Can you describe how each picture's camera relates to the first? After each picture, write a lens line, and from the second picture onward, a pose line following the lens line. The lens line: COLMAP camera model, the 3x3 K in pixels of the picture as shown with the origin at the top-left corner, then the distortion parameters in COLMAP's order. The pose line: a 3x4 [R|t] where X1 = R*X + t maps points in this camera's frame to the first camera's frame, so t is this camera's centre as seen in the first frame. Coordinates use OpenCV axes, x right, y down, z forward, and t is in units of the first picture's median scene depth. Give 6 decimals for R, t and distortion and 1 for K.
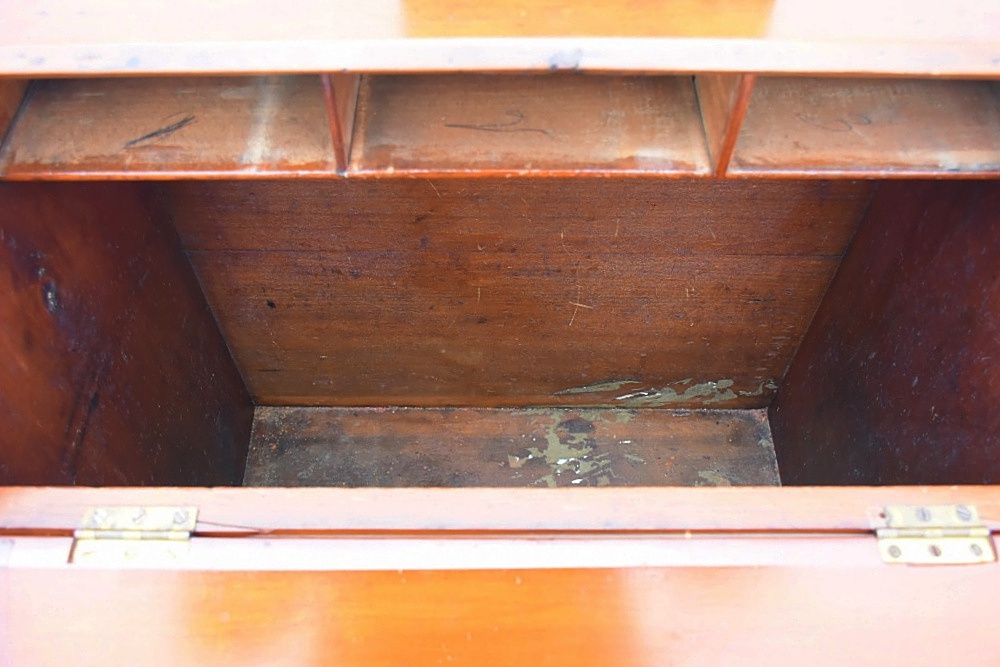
lens RADIAL K [[851.1, 0, 502.9], [0, 851.1, 346.2], [0, 0, 1]] dist [-0.029563, 0.000349]
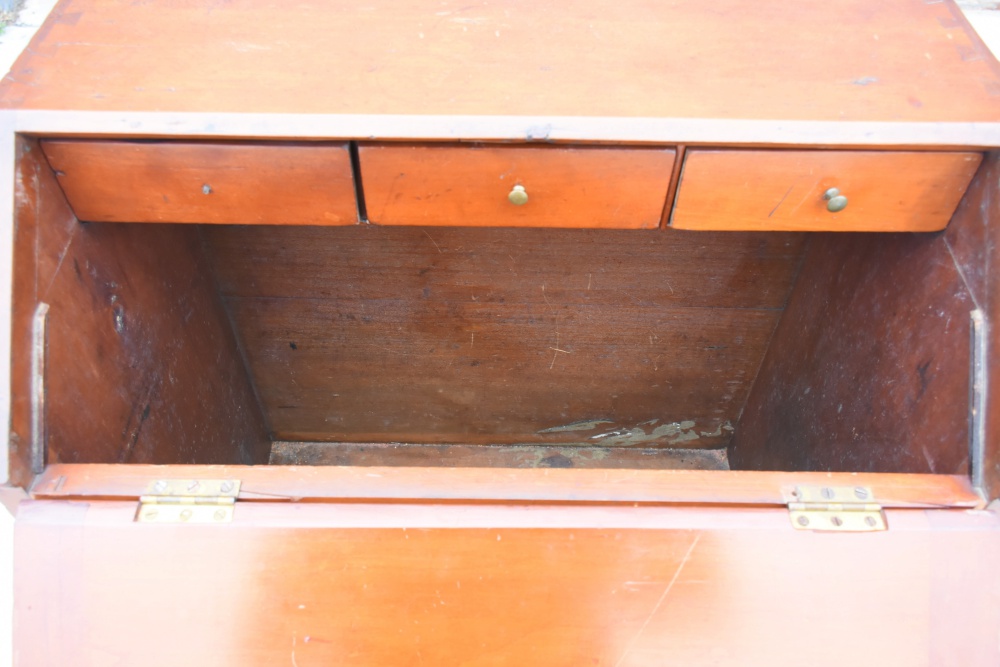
lens RADIAL K [[809.9, 0, 501.3], [0, 809.9, 344.3], [0, 0, 1]] dist [0.014219, -0.005308]
pose [[0.999912, 0.012381, 0.004837, 0.010361], [-0.011847, 0.995111, -0.098053, 0.091307], [-0.006028, 0.097987, 0.995169, -0.176847]]
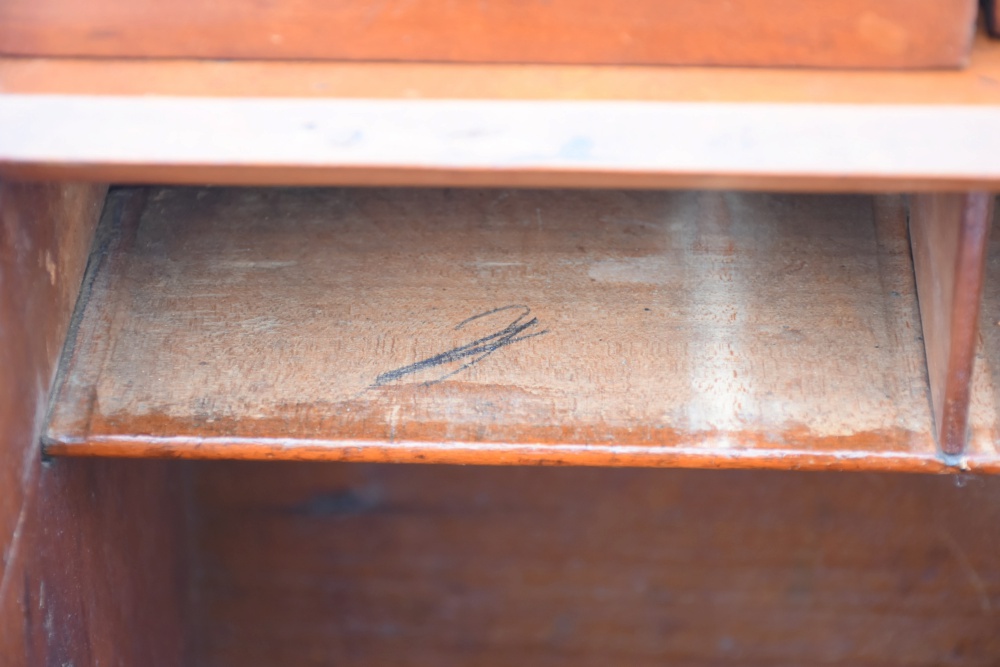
lens RADIAL K [[2896.5, 0, 500.0], [0, 2896.5, 333.5], [0, 0, 1]] dist [-0.005287, -0.490948]
pose [[0.998468, 0.017601, -0.052461, -0.309917], [-0.034315, 0.940701, -0.337498, 0.182801], [0.043410, 0.338781, 0.939863, -0.247291]]
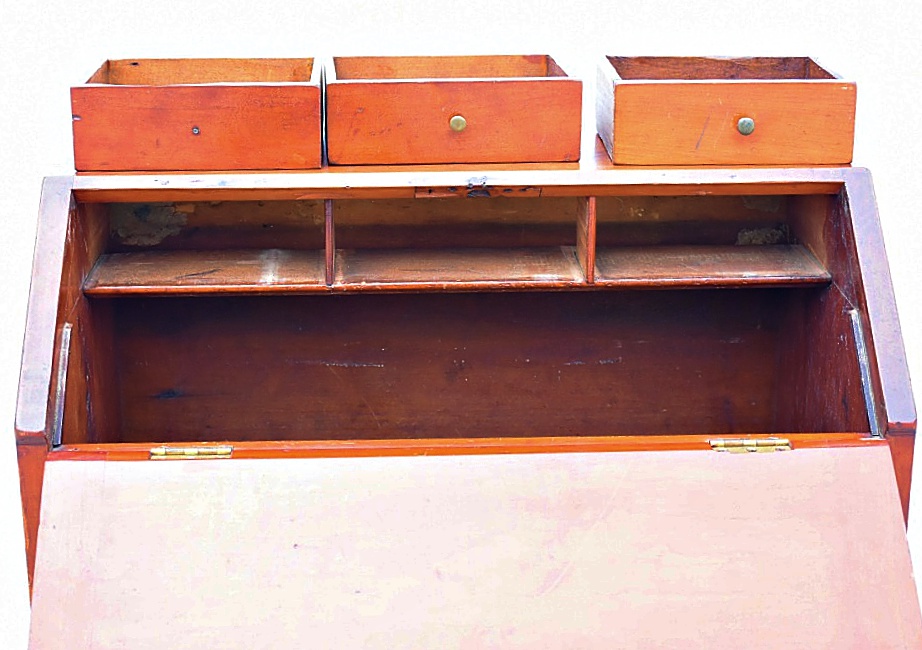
lens RADIAL K [[1772.2, 0, 461.0], [0, 1772.2, 325.0], [0, 0, 1]] dist [-0.026739, 0.021228]
pose [[0.999169, -0.018035, 0.036557, -0.073926], [0.036648, 0.790108, -0.611872, 1.611785], [-0.017849, 0.612703, 0.790112, -1.272824]]
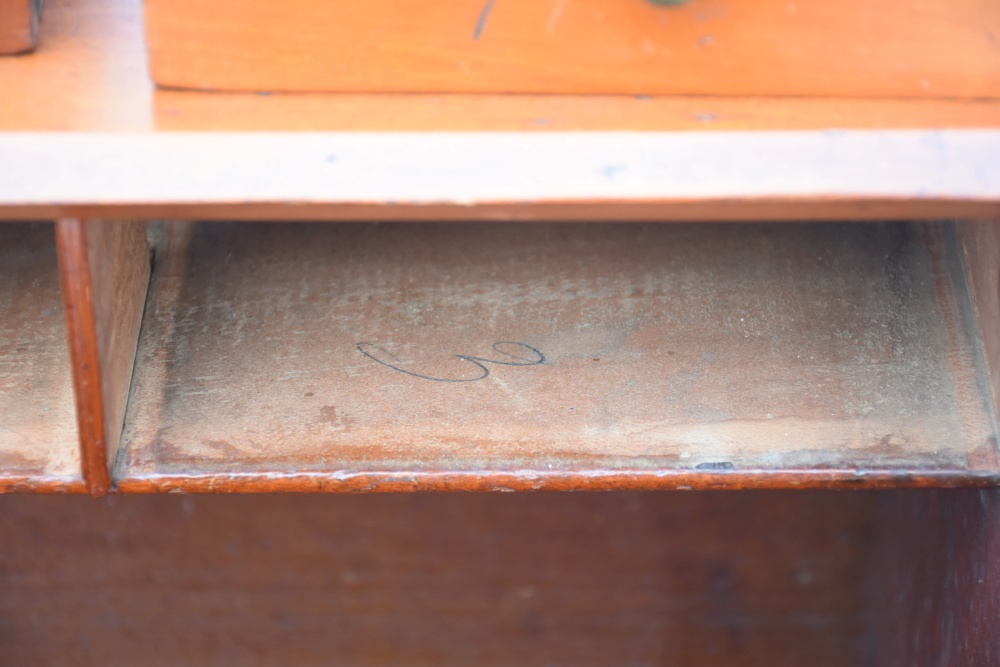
lens RADIAL K [[2896.5, 0, 500.0], [0, 2896.5, 333.5], [0, 0, 1]] dist [-0.005287, -0.490948]
pose [[0.999872, -0.005248, -0.015114, 0.434382], [-0.000211, 0.940258, -0.340462, 0.174657], [0.015998, 0.340422, 0.940137, -0.251027]]
